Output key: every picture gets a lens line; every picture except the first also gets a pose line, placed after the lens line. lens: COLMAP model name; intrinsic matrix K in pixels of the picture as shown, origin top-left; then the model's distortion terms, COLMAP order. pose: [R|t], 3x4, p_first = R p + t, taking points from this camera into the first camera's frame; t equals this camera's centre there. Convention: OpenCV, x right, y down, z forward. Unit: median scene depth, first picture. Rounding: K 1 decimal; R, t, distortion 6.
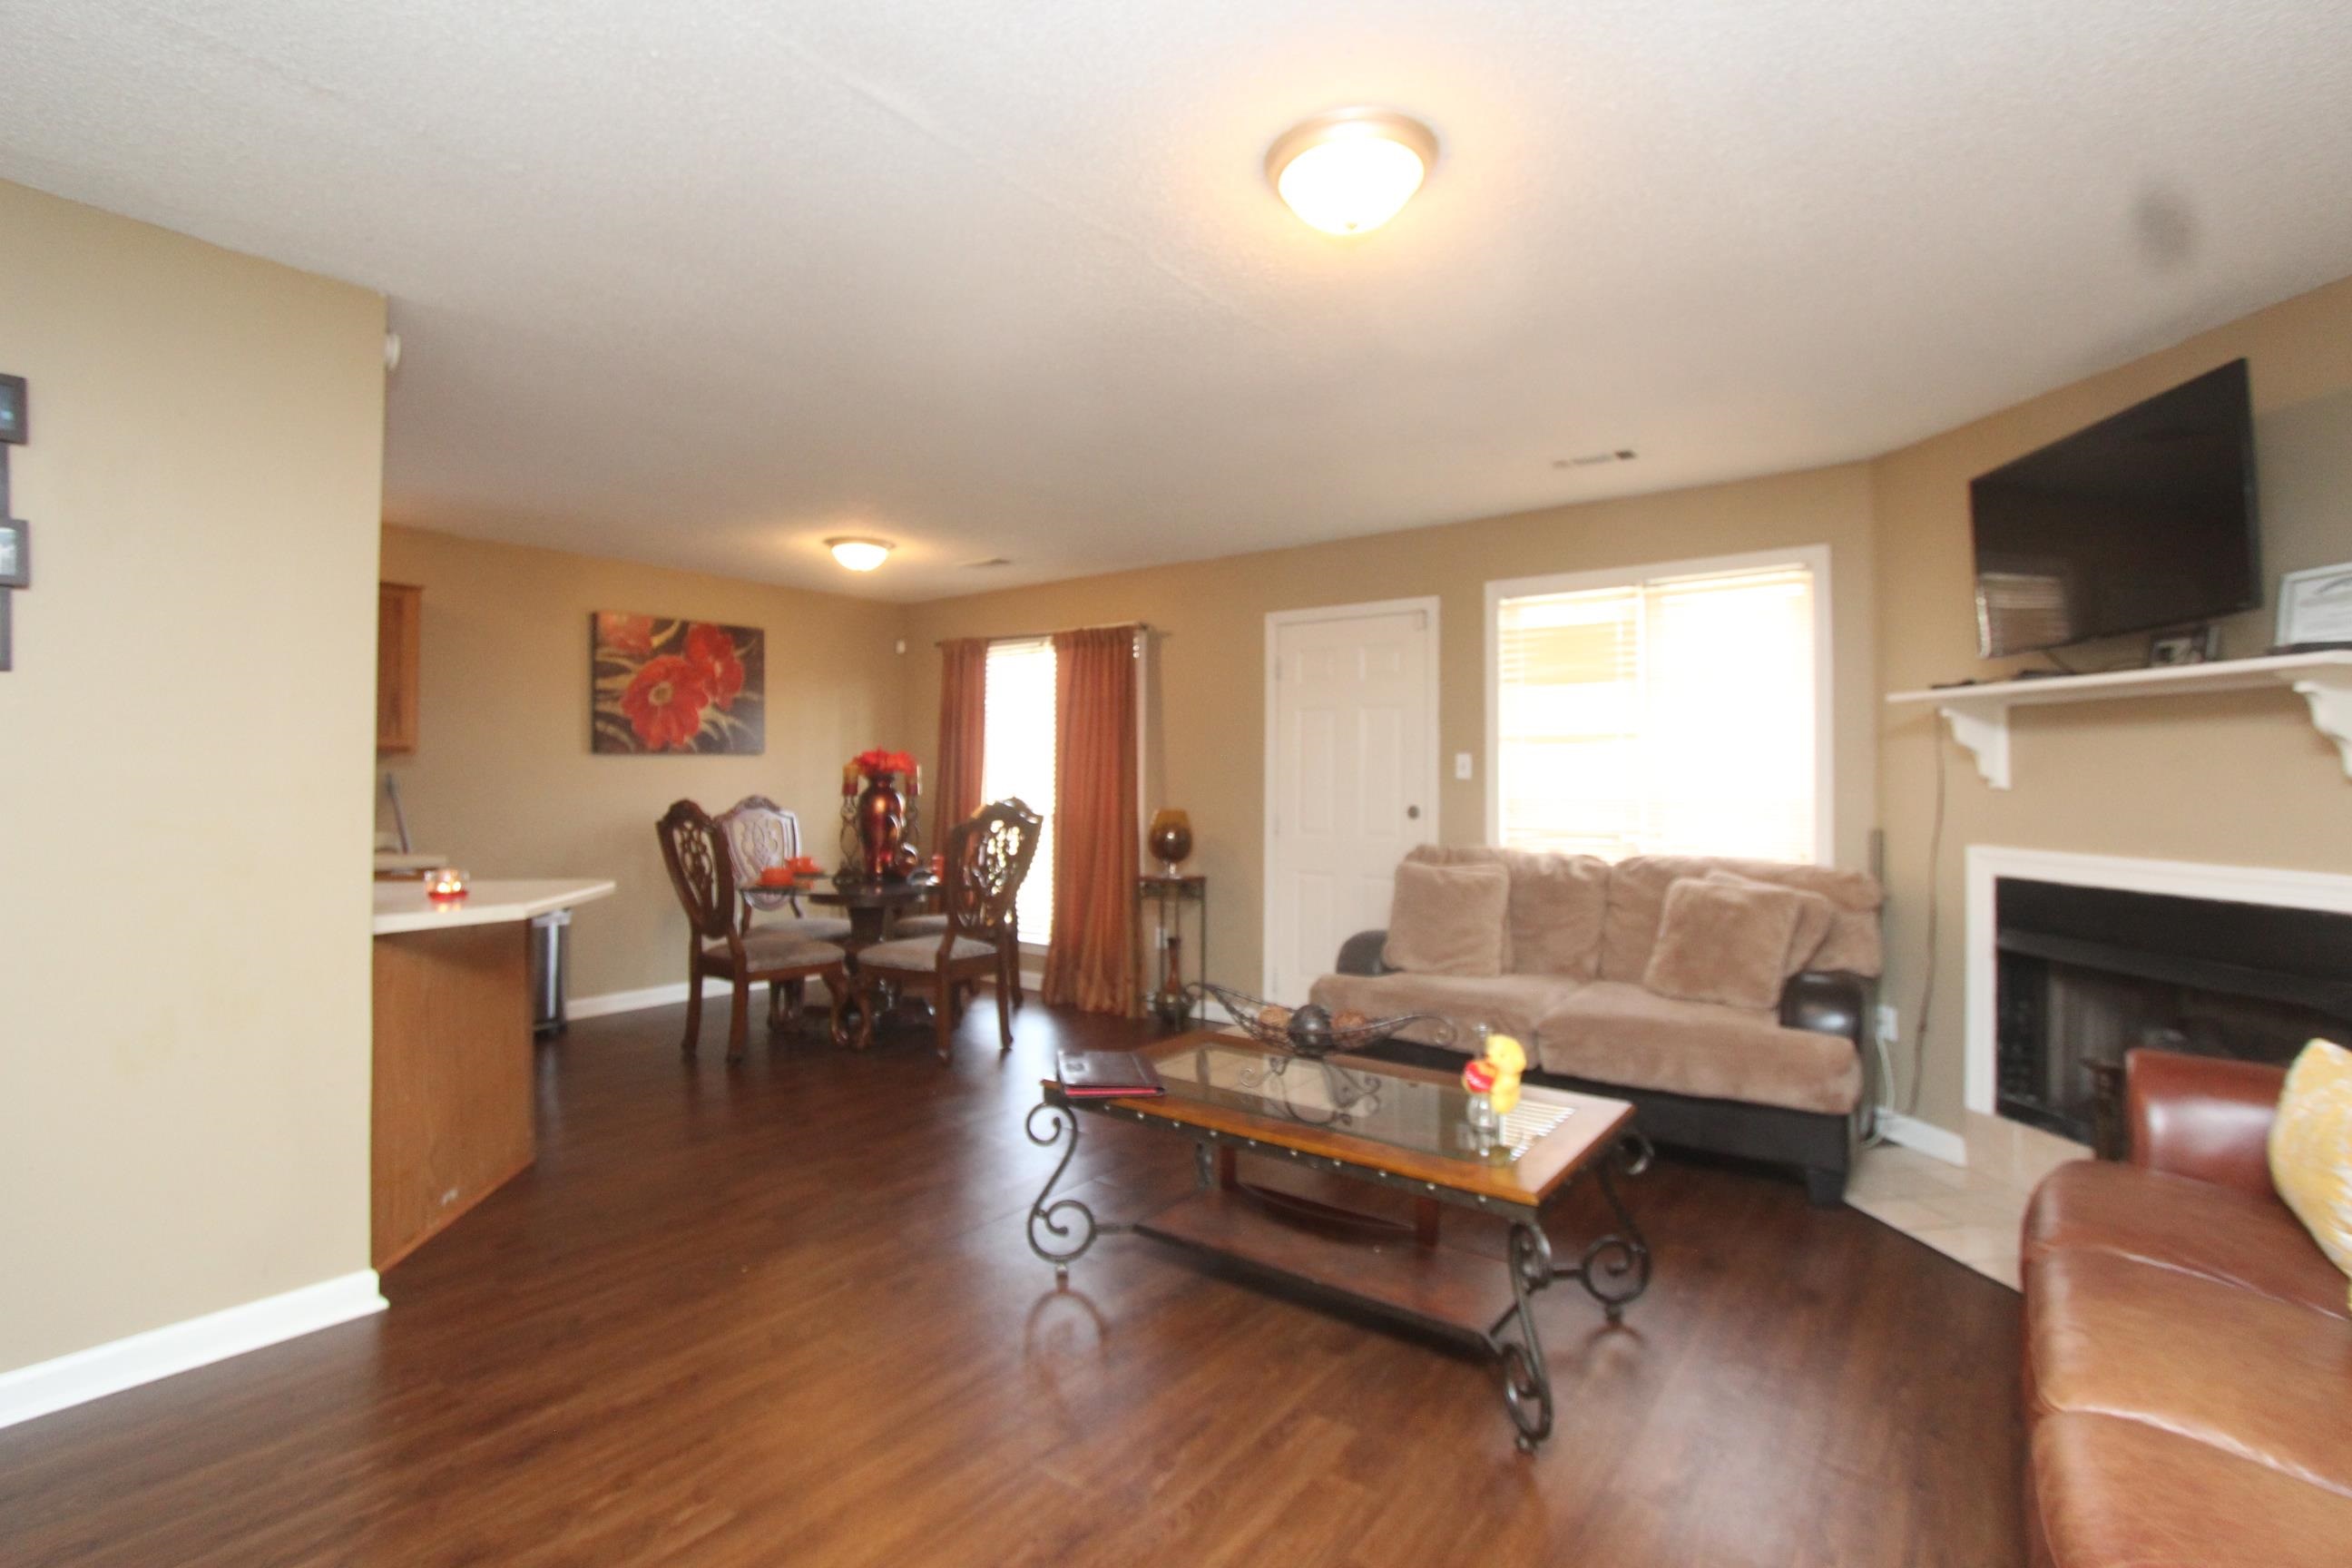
lens RADIAL K [[1096.4, 0, 1168.1], [0, 1096.4, 754.8], [0, 0, 1]] dist [-0.003850, -0.000504]
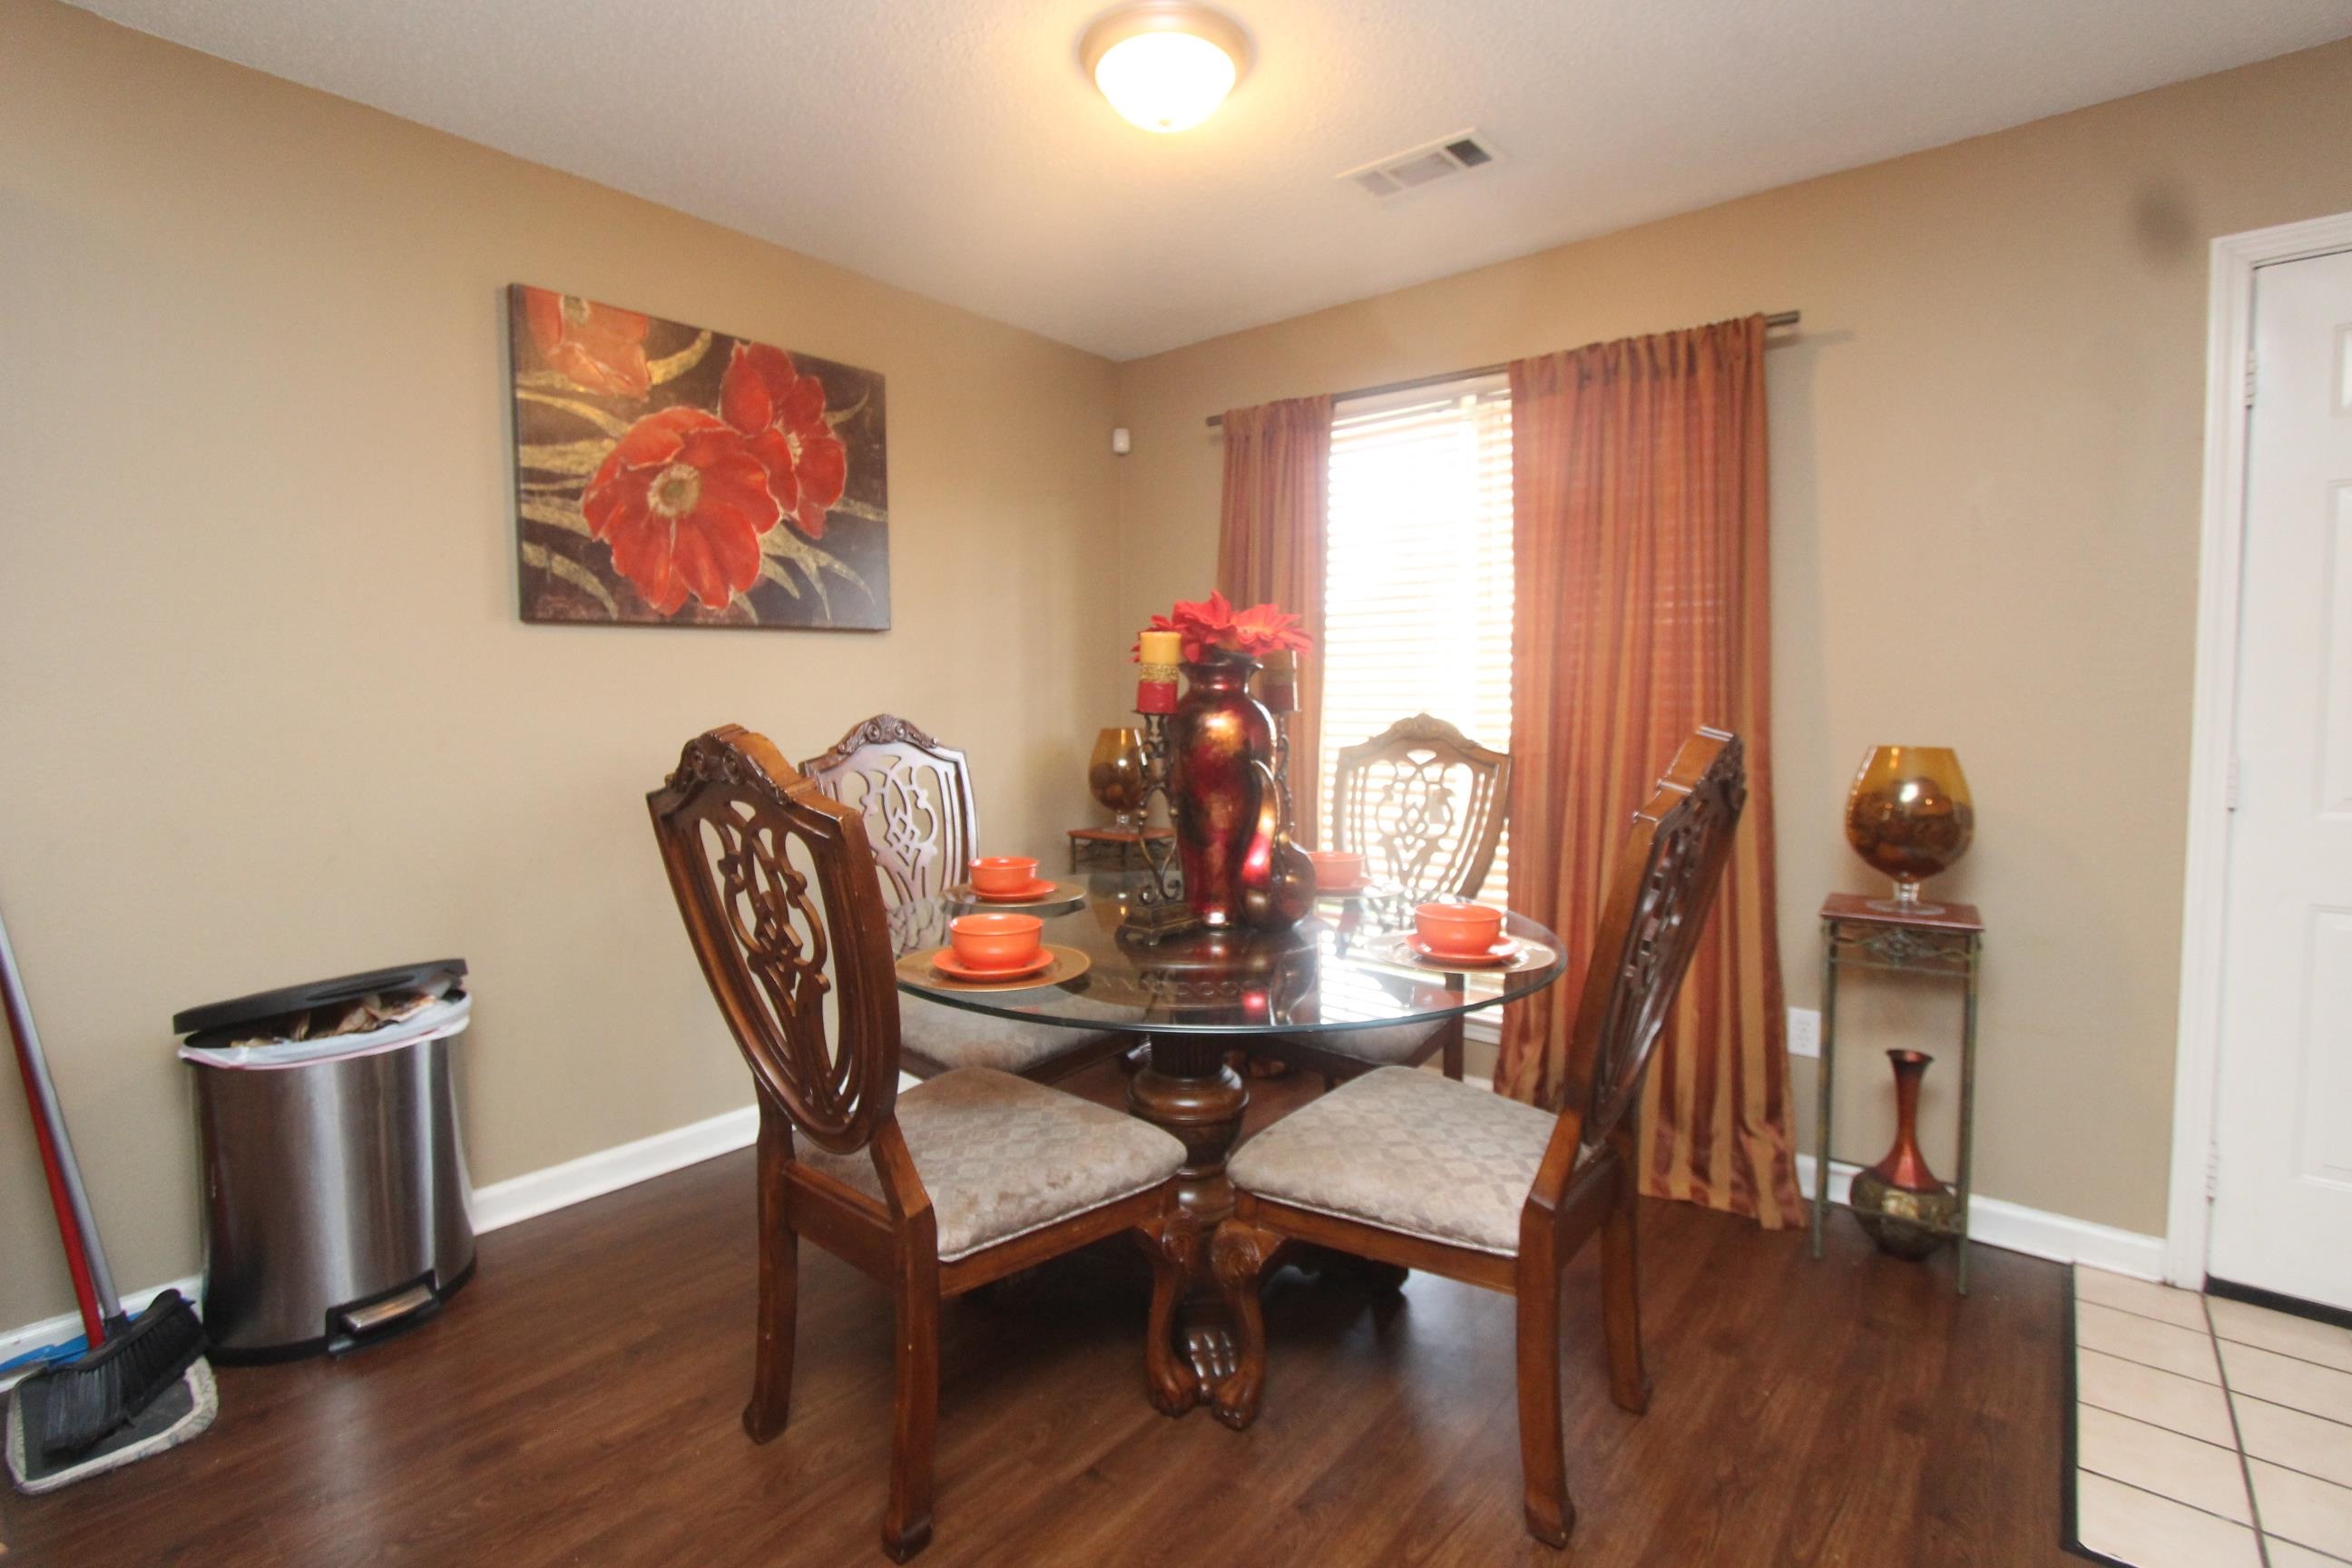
lens RADIAL K [[1096.4, 0, 1168.1], [0, 1096.4, 754.8], [0, 0, 1]] dist [-0.003850, -0.000504]
pose [[0.999105, -0.001656, -0.042265, -0.257153], [0.004624, 0.997520, 0.070231, 0.023216], [0.042044, -0.070364, 0.996635, 0.588655]]
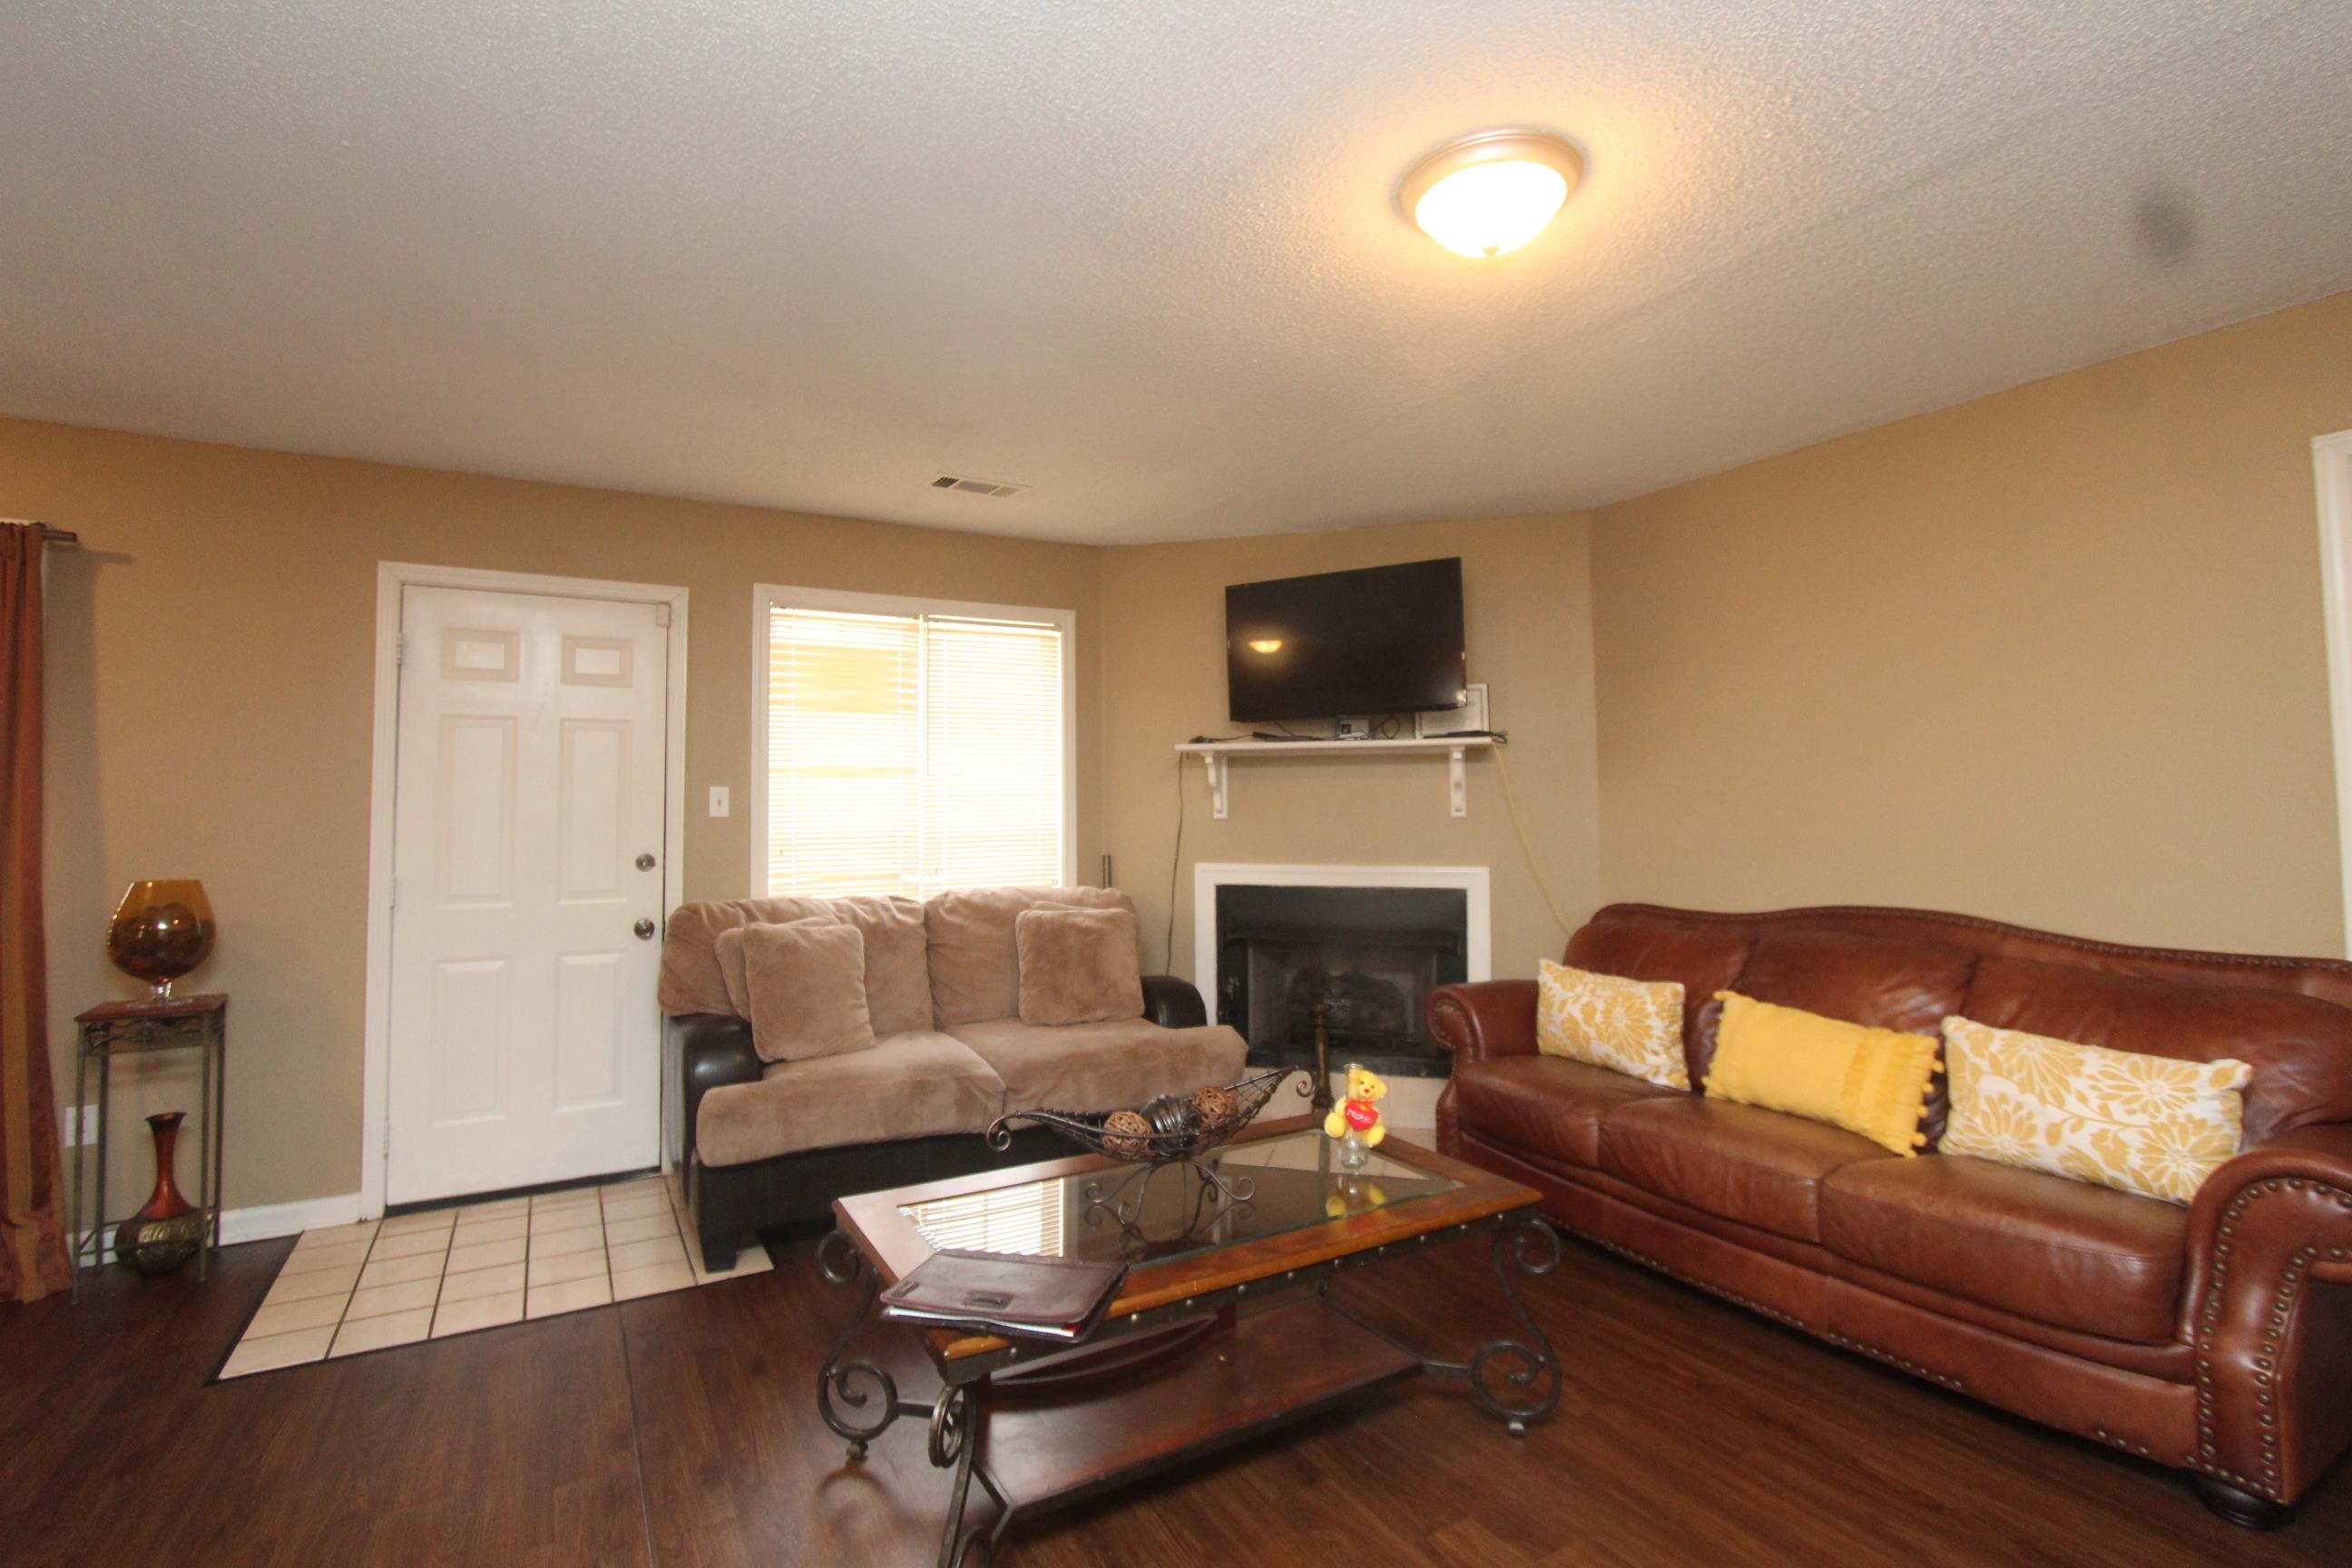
lens RADIAL K [[1096.4, 0, 1168.1], [0, 1096.4, 754.8], [0, 0, 1]] dist [-0.003850, -0.000504]
pose [[0.392563, 0.037261, 0.918970, -0.305666], [-0.011037, 0.999298, -0.035804, 0.000919], [-0.919659, 0.003913, 0.392699, 0.327500]]
